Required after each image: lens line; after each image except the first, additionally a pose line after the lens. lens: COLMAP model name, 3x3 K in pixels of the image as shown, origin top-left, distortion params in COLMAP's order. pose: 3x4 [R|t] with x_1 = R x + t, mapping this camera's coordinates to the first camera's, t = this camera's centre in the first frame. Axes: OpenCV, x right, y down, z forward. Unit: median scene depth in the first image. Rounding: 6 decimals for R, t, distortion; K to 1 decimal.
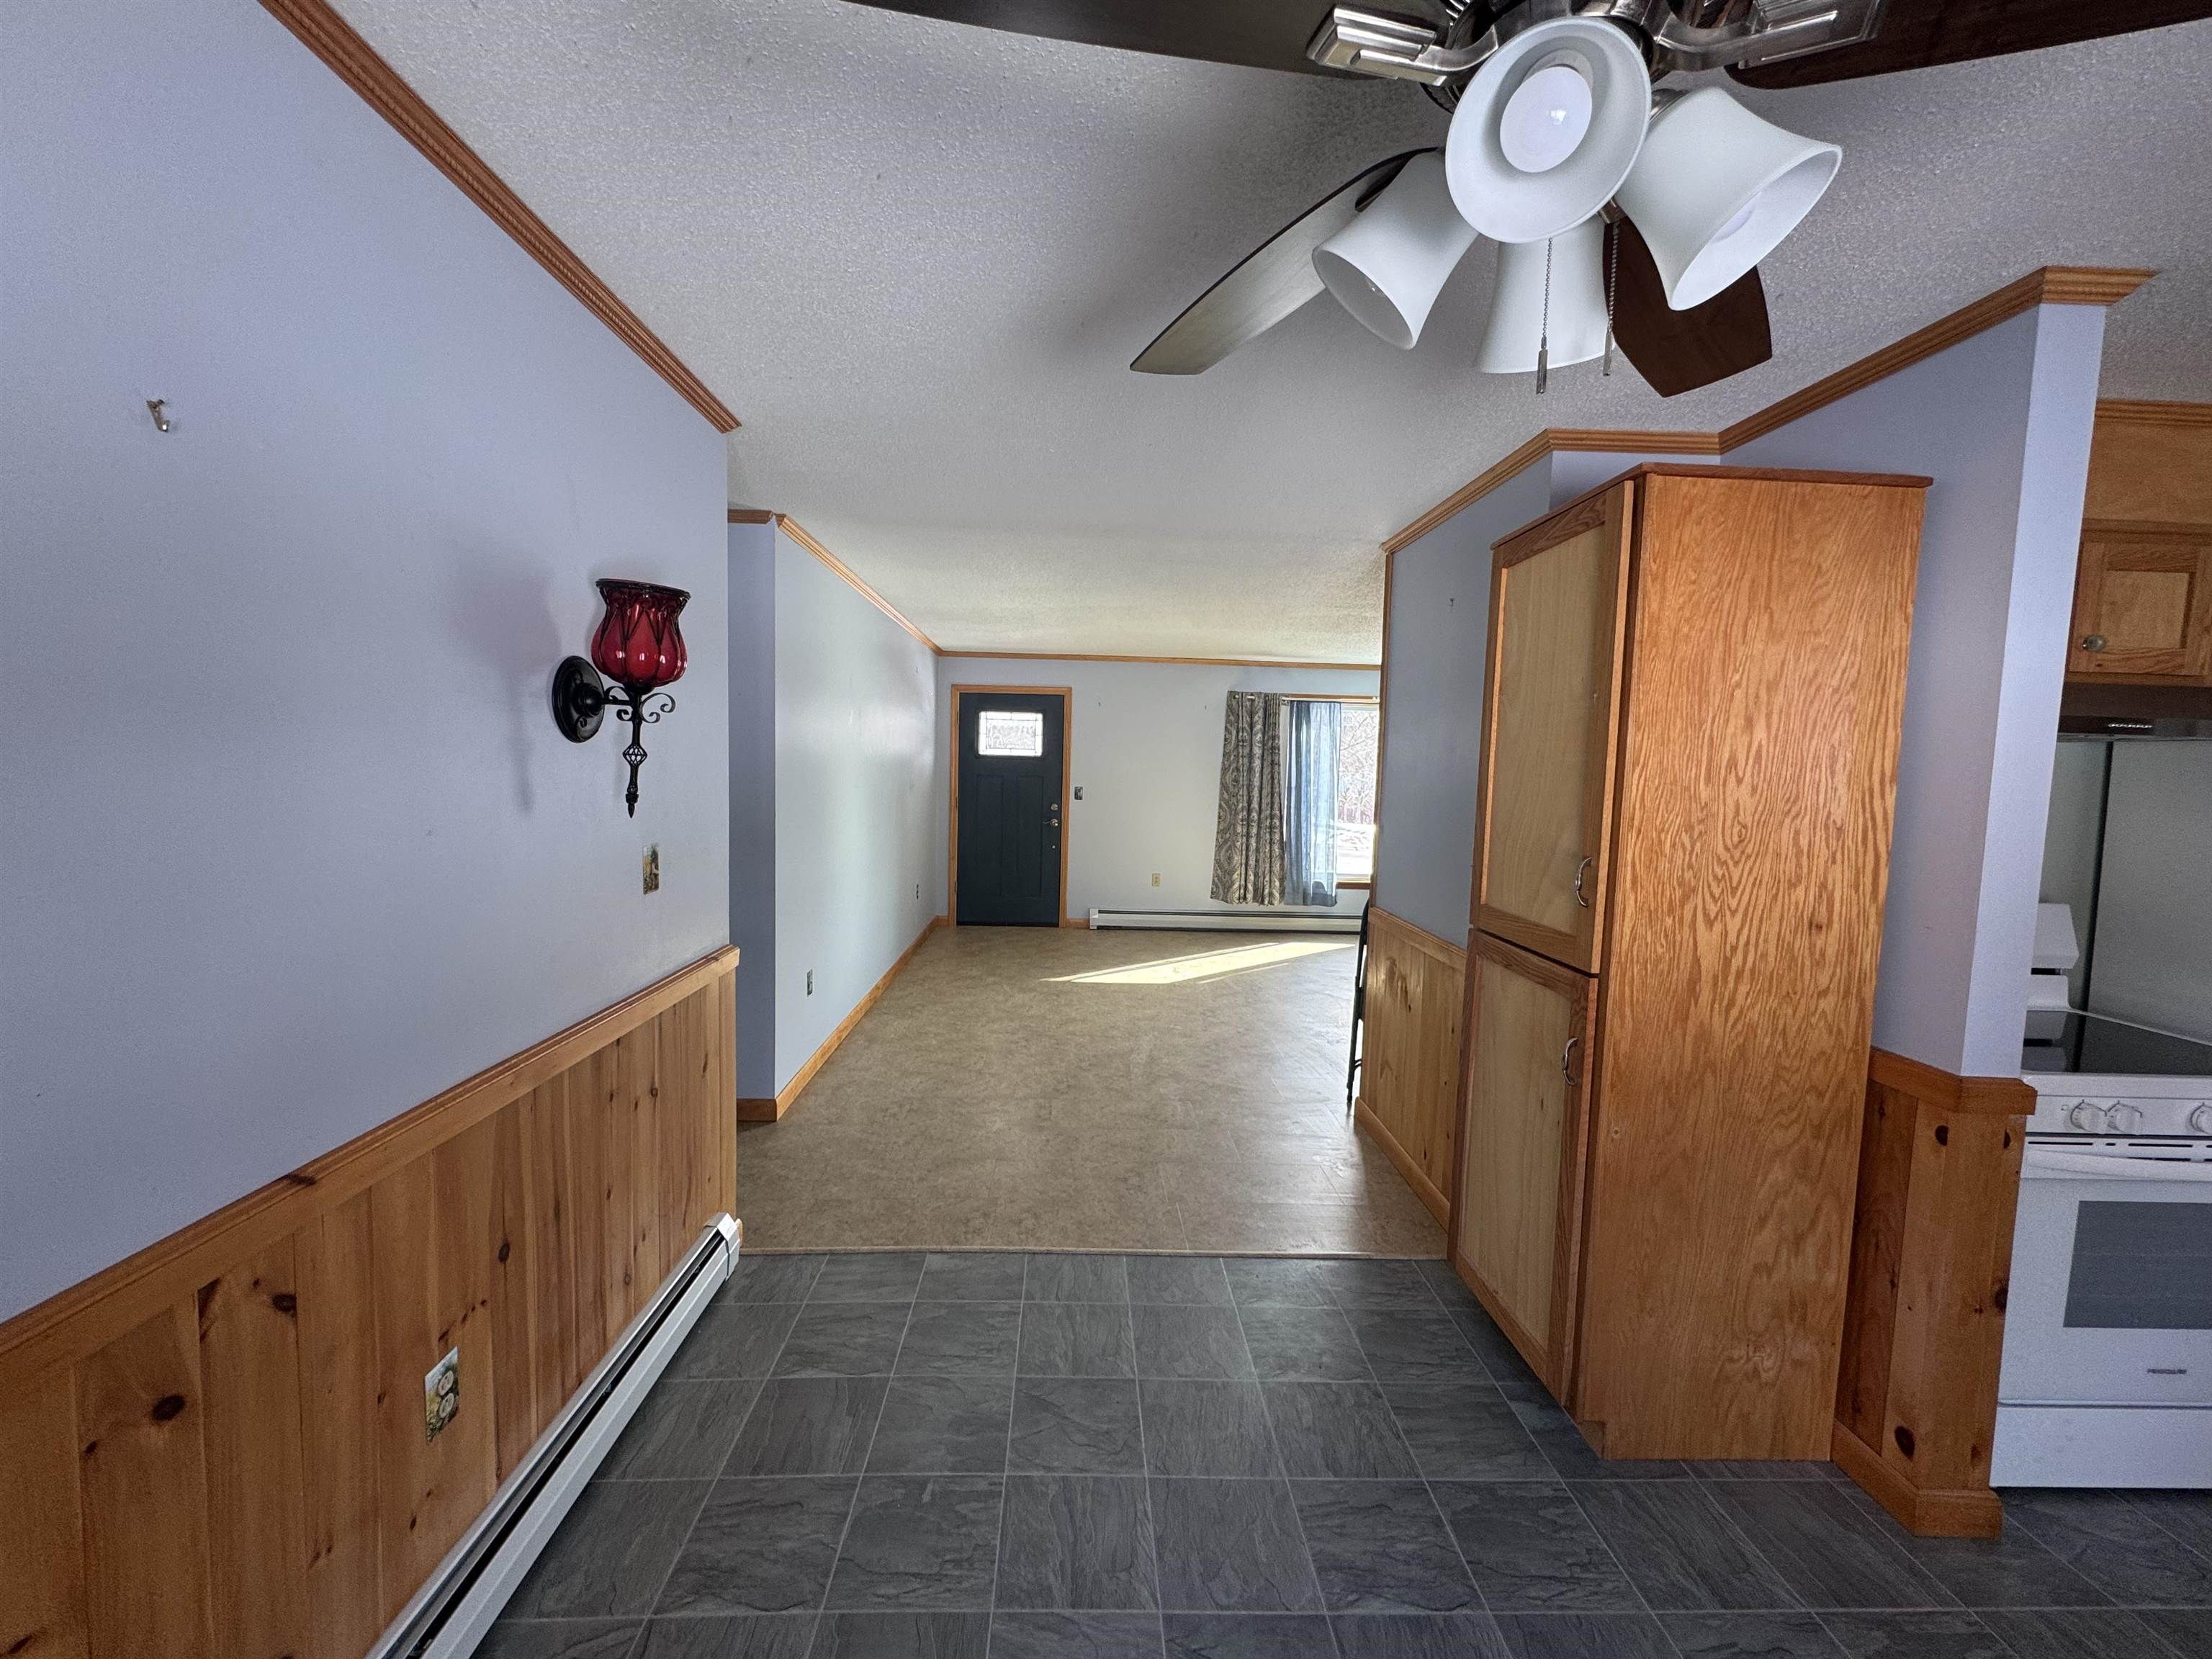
lens RADIAL K [[882.7, 0, 1095.9], [0, 882.7, 826.1], [0, 0, 1]] dist [0.001918, -0.000014]
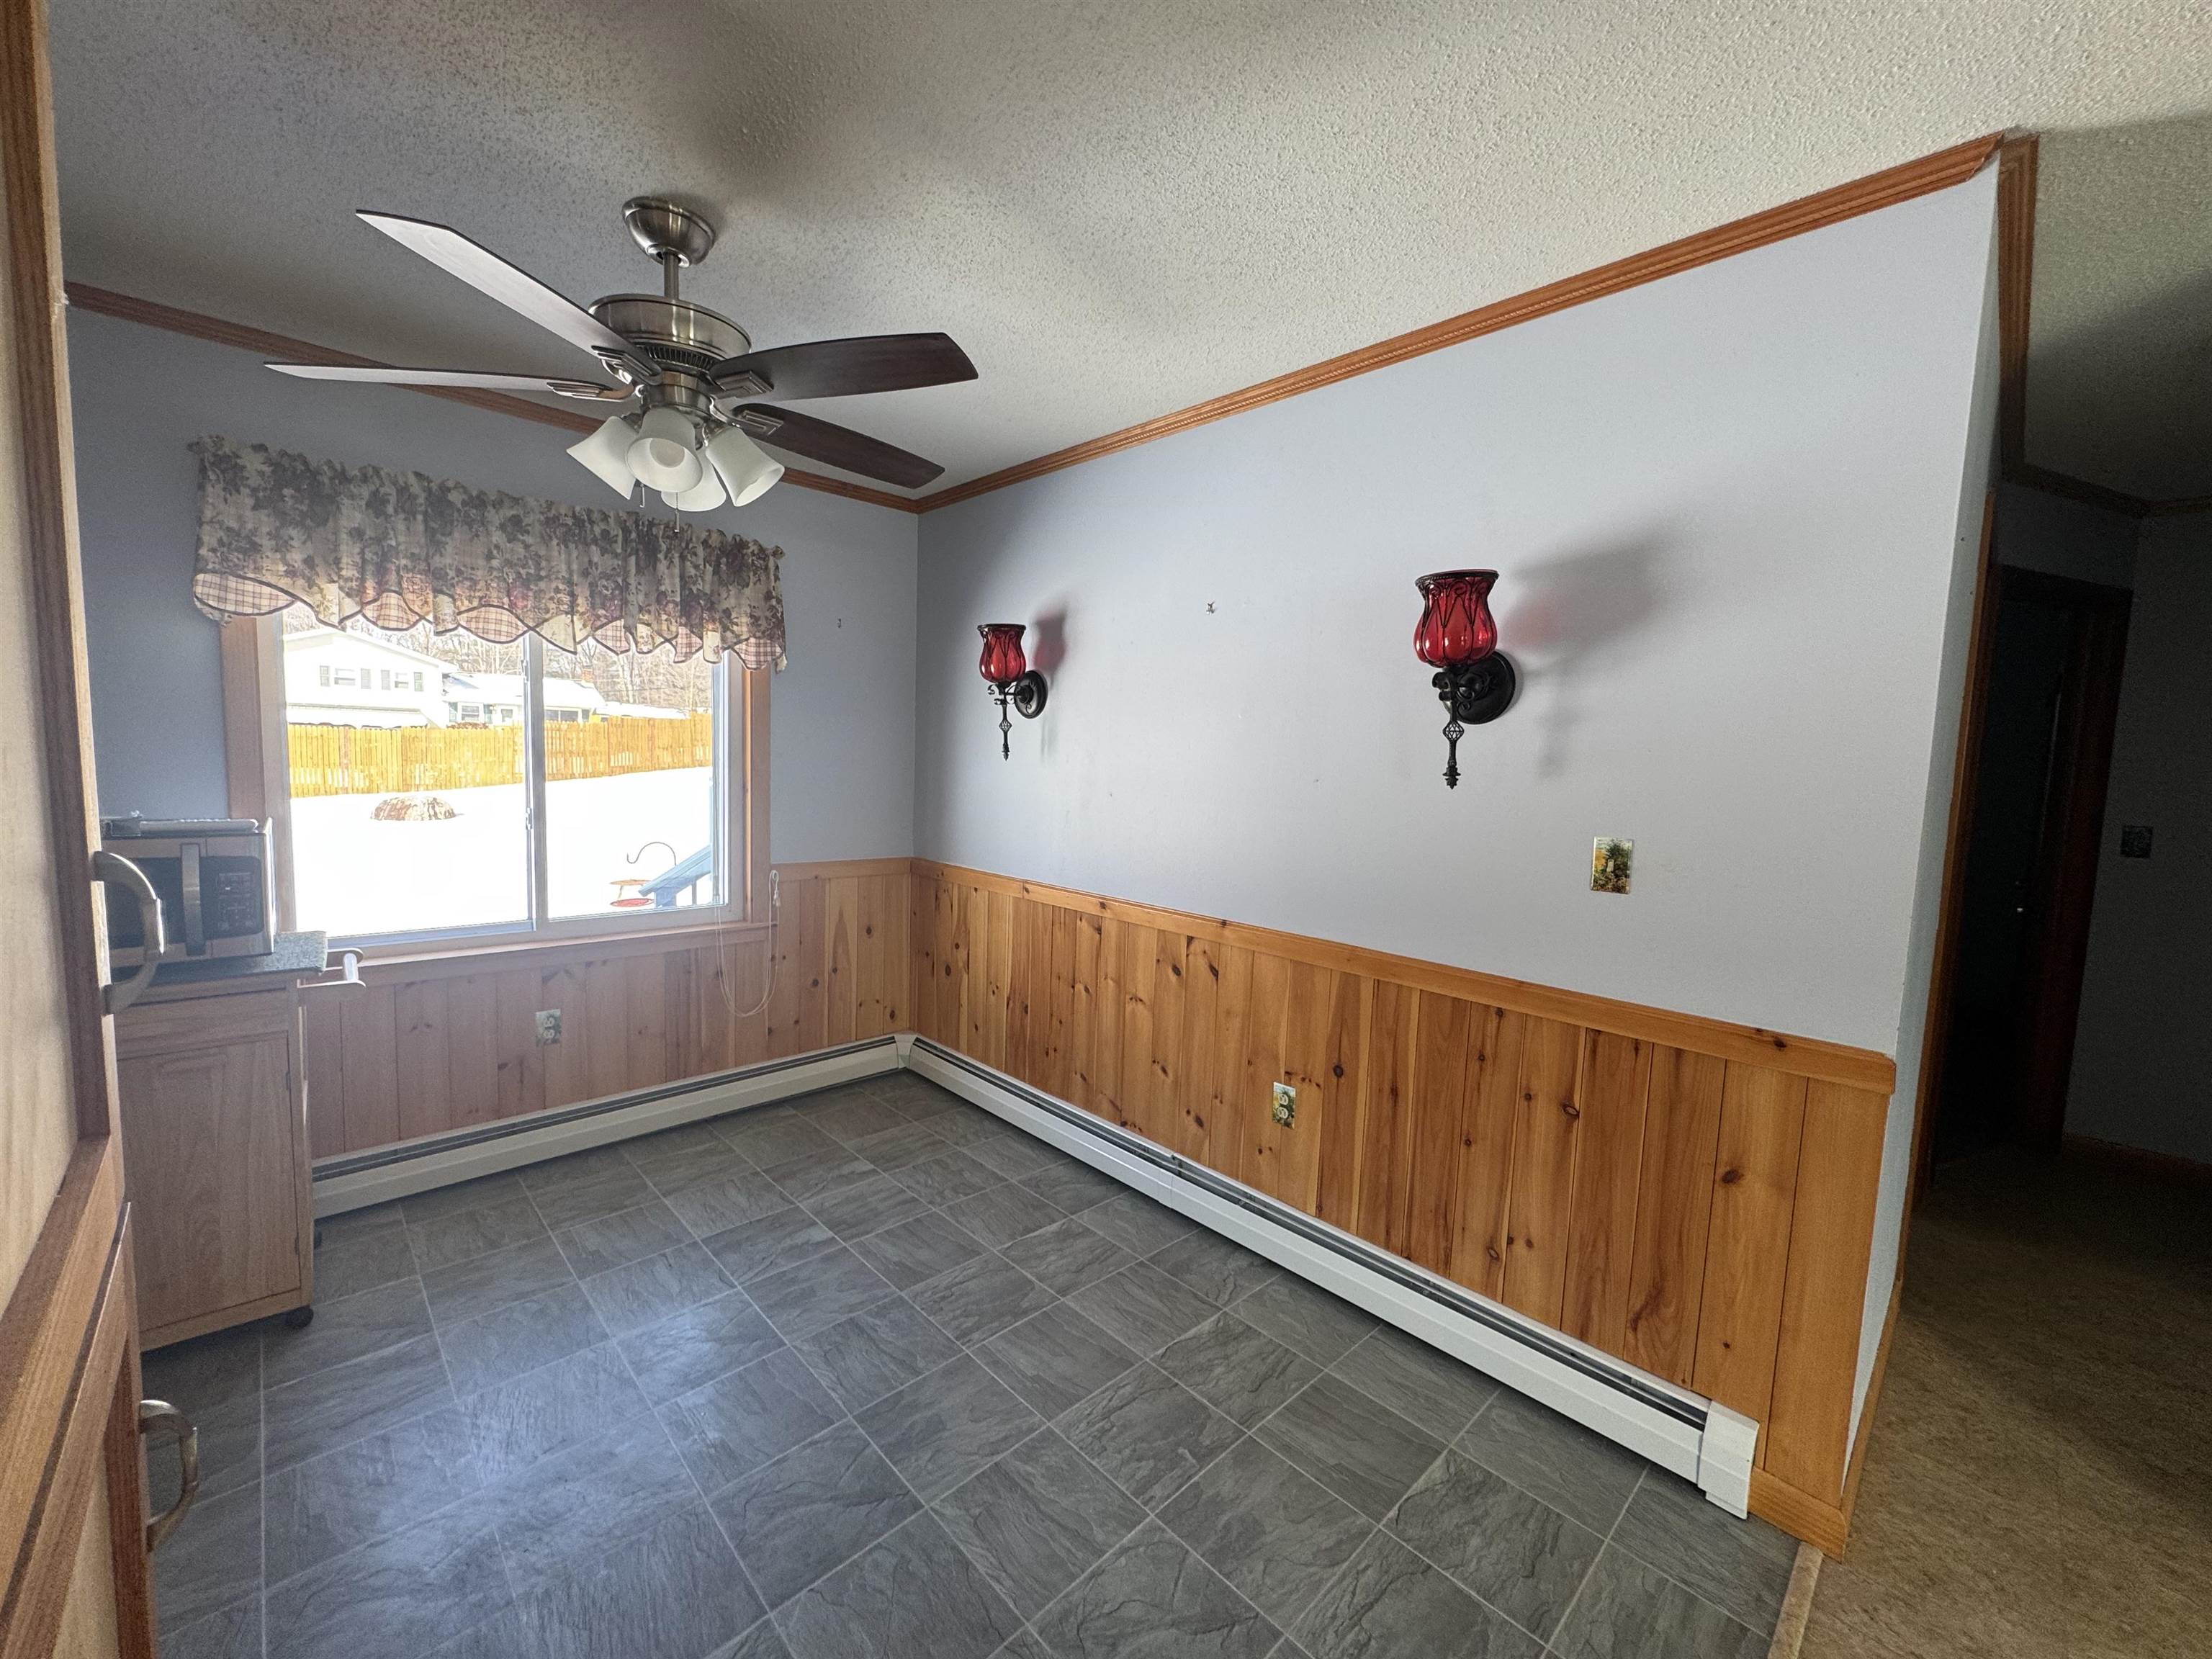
lens RADIAL K [[876.7, 0, 1113.0], [0, 876.7, 824.9], [0, 0, 1]] dist [-0.005074, 0.001246]
pose [[-0.732089, 0.000786, -0.681208, 0.206931], [-0.105089, 0.987898, 0.114078, -0.018327], [0.673054, 0.155103, -0.723147, 0.593206]]
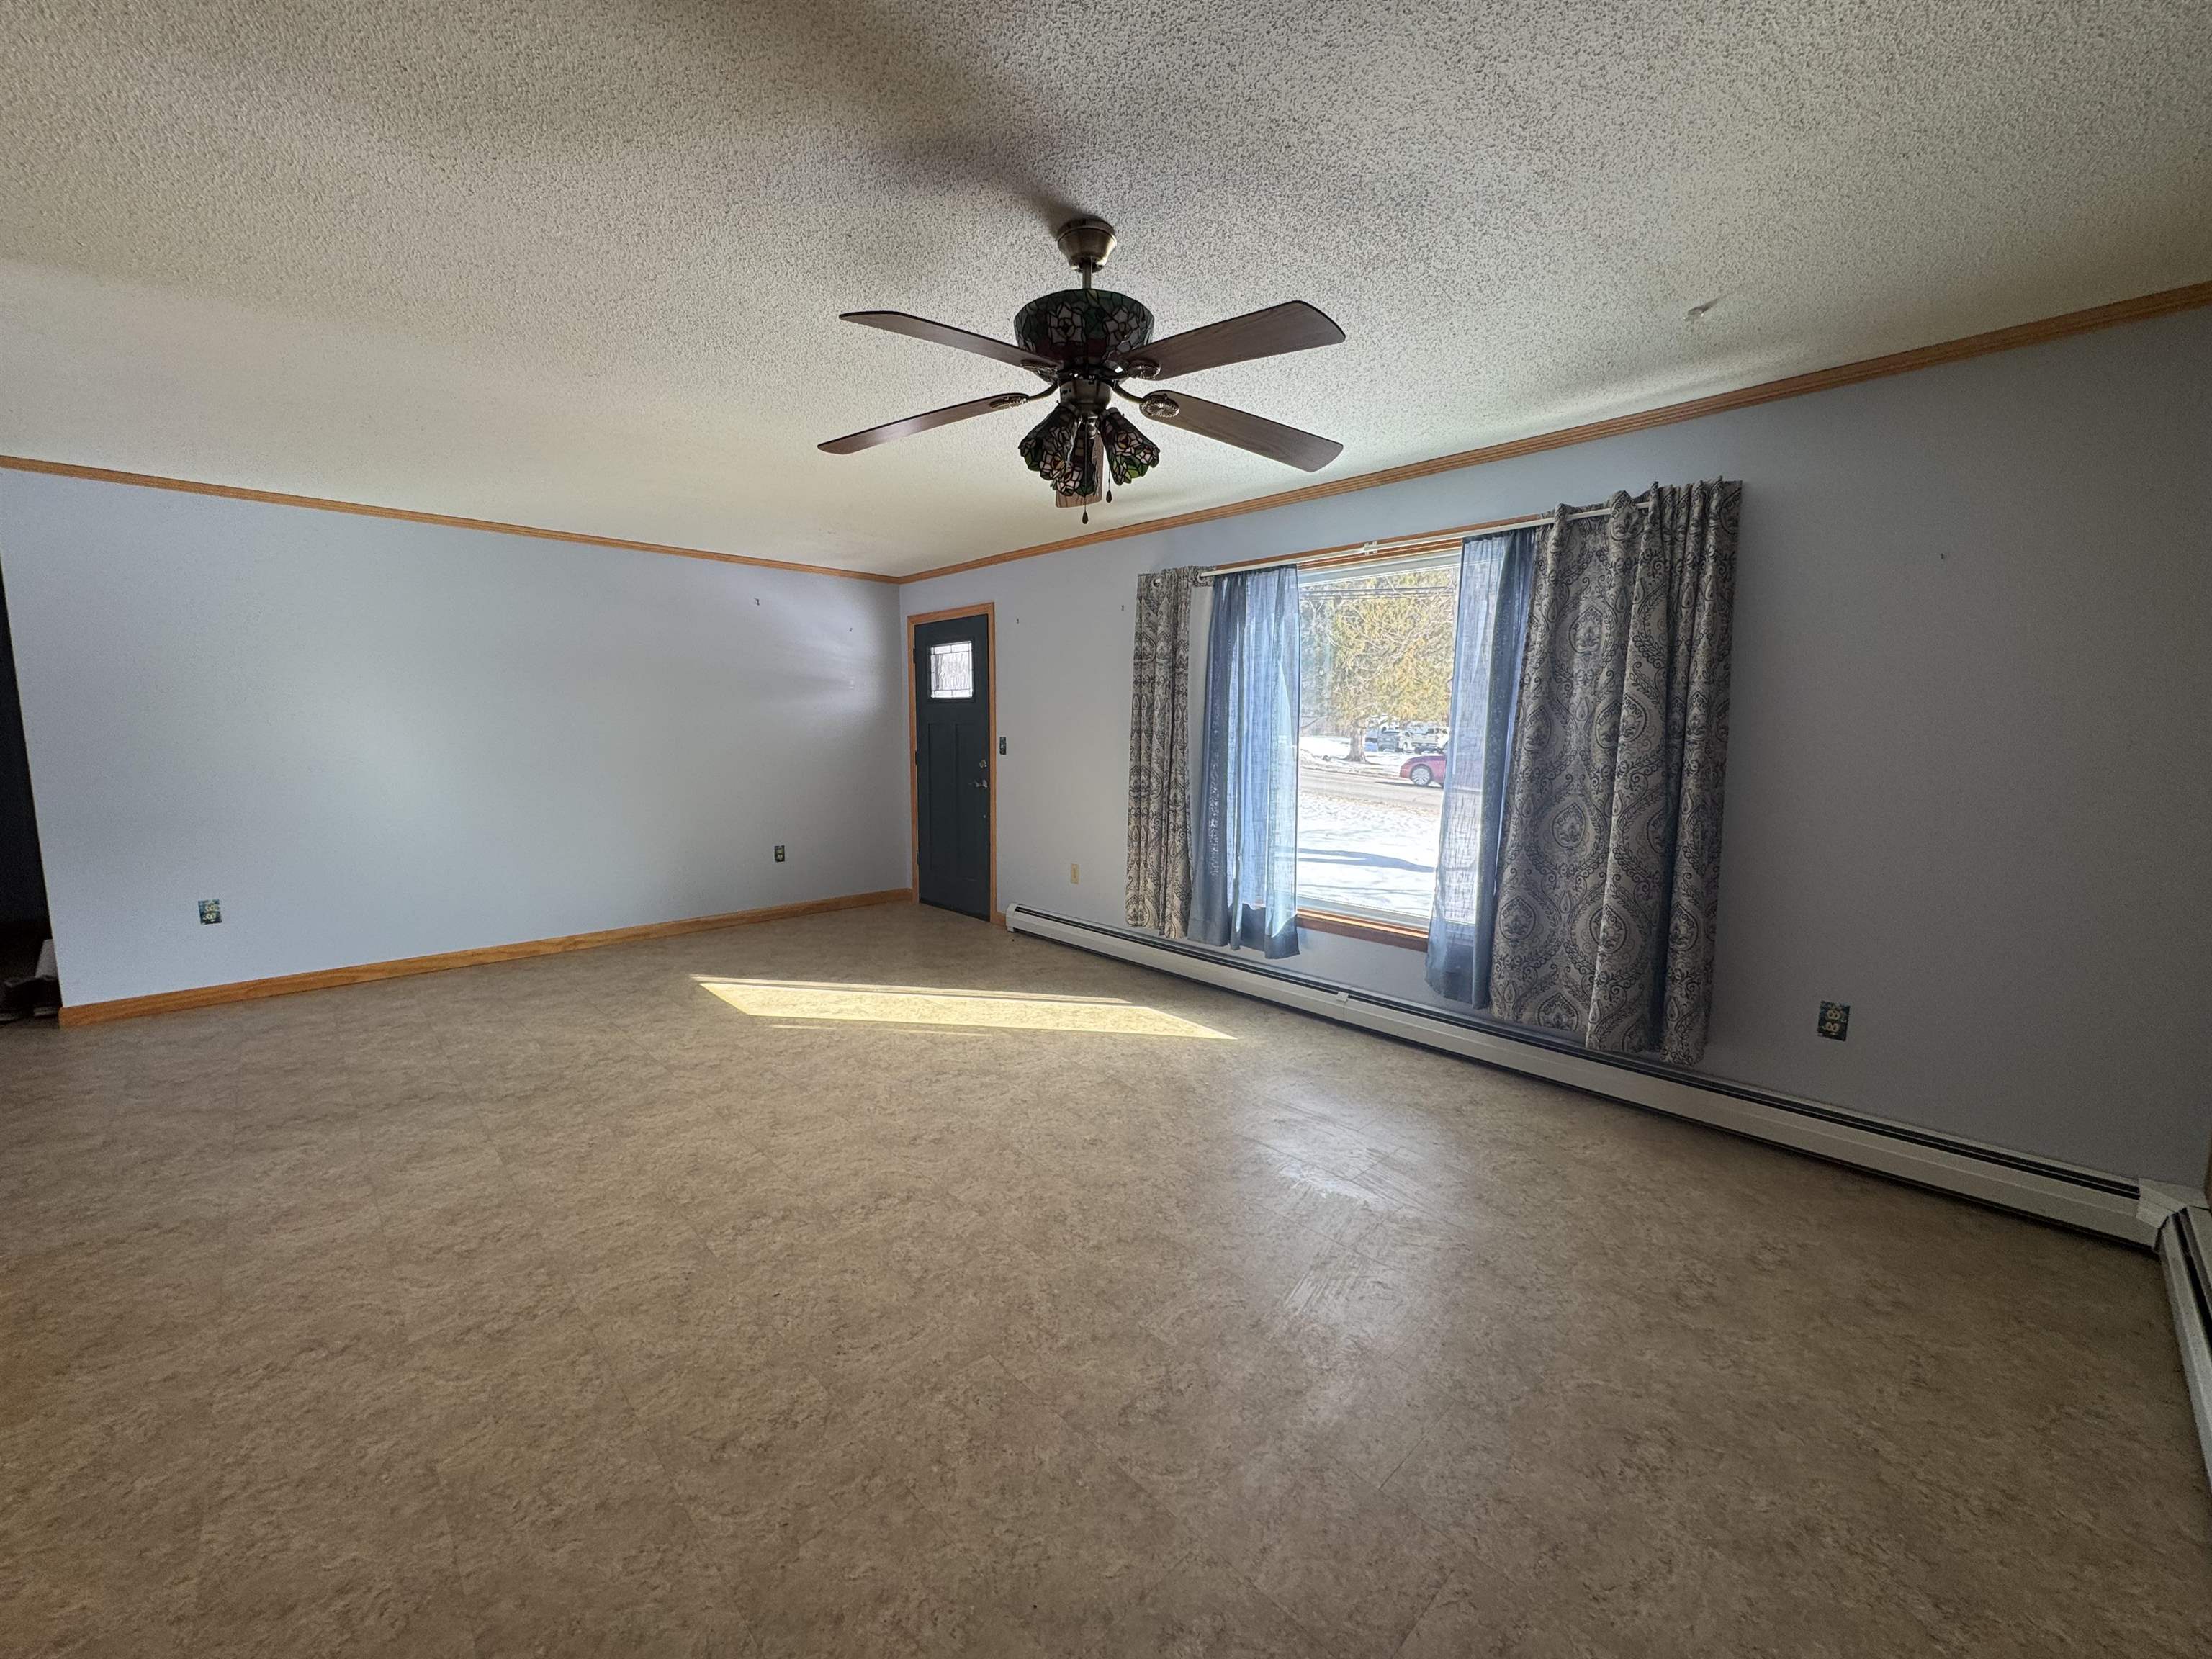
lens RADIAL K [[876.7, 0, 1113.0], [0, 876.7, 830.4], [0, 0, 1]] dist [-0.005074, 0.001246]
pose [[0.667910, 0.069137, -0.741024, 0.986081], [-0.044795, 0.997605, 0.052701, -0.015538], [0.742893, -0.002005, 0.669407, 0.964456]]
